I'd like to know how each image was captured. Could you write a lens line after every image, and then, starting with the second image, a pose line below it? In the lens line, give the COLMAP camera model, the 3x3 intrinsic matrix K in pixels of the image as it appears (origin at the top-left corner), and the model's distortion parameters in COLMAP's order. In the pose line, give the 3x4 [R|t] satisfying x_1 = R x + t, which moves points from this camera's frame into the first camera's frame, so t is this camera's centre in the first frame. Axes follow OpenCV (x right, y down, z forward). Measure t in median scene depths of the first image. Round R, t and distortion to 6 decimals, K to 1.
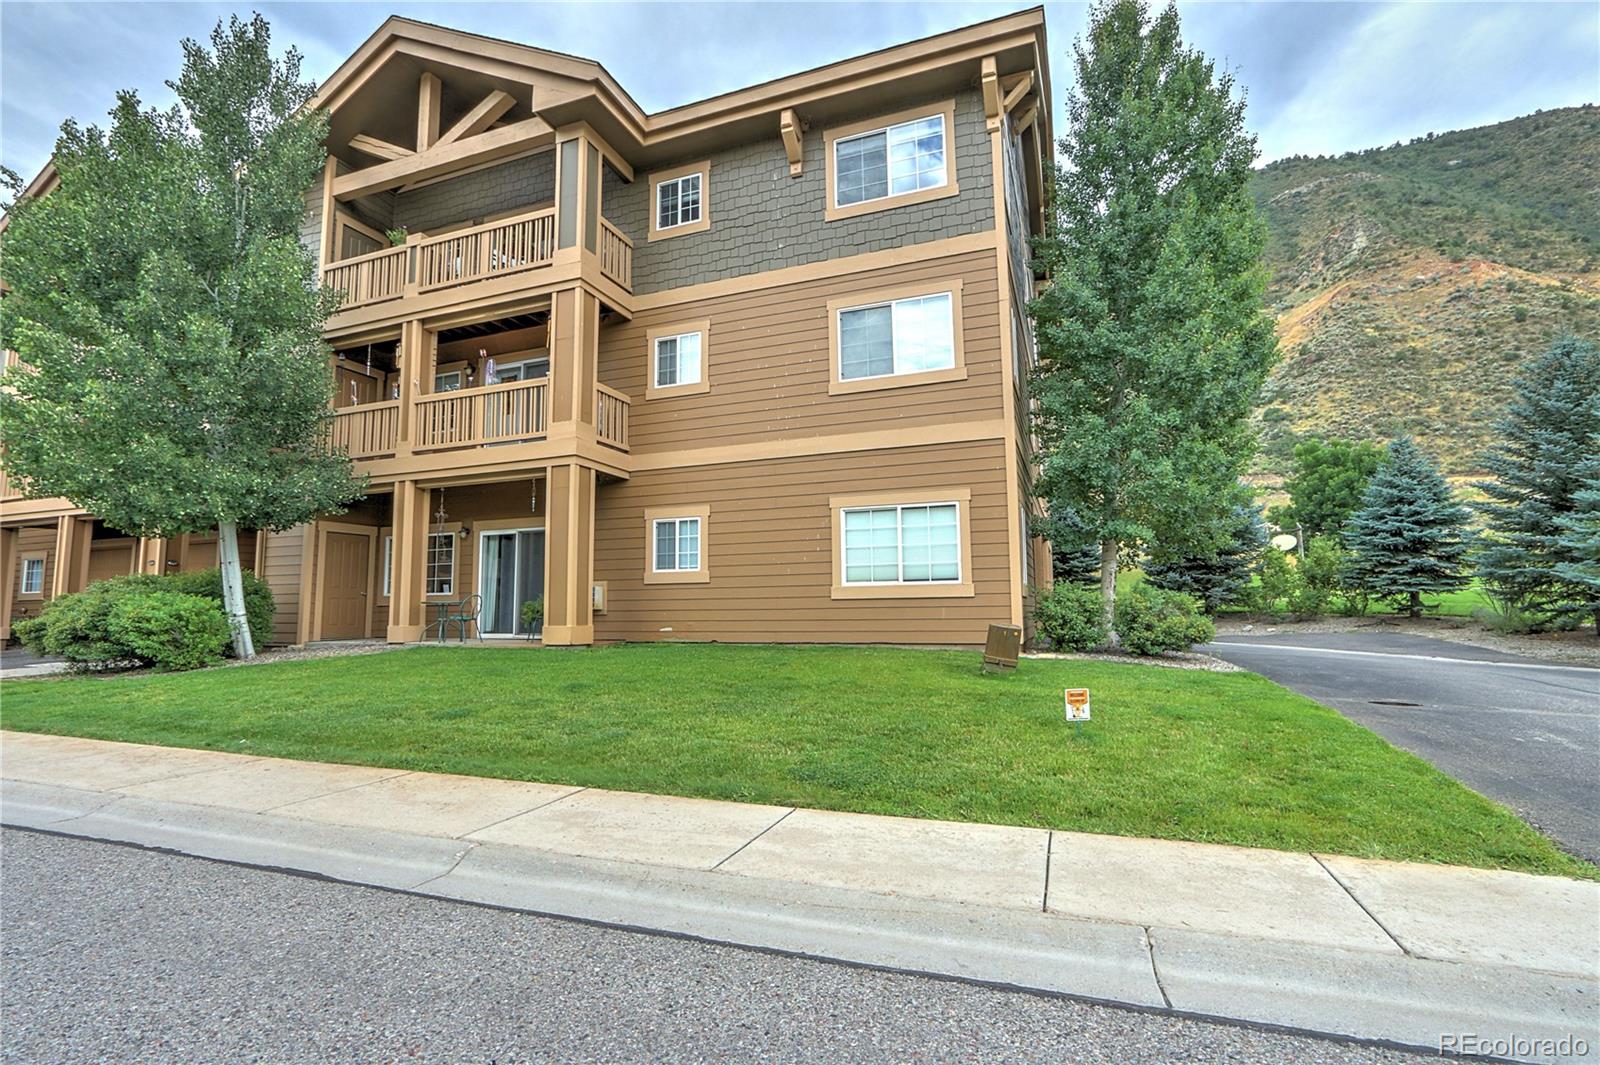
lens RADIAL K [[733.7, 0, 799.7], [0, 733.7, 529.0], [0, 0, 1]] dist [-0.021309, -0.000401]
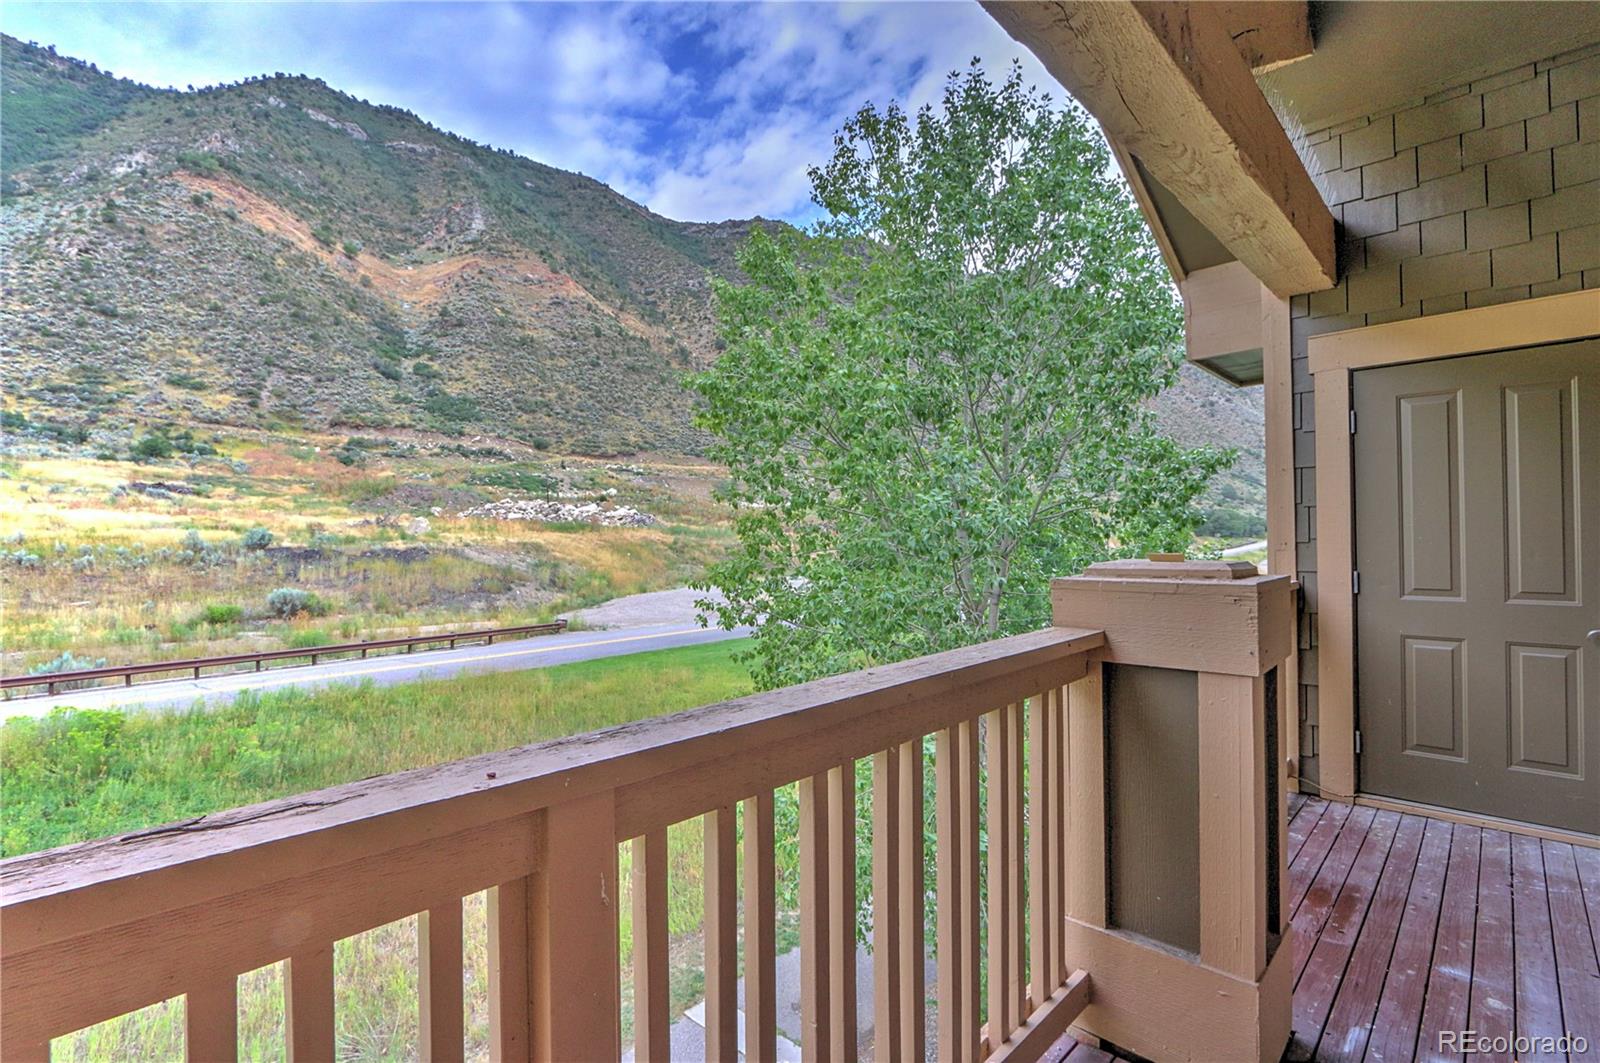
lens RADIAL K [[733.7, 0, 797.4], [0, 733.7, 531.3], [0, 0, 1]] dist [-0.021309, -0.000401]
pose [[0.405338, 0.009954, 0.914113, -0.042828], [-0.086313, 0.995890, 0.027429, -0.008732], [-0.910083, -0.090018, 0.404532, 0.105291]]
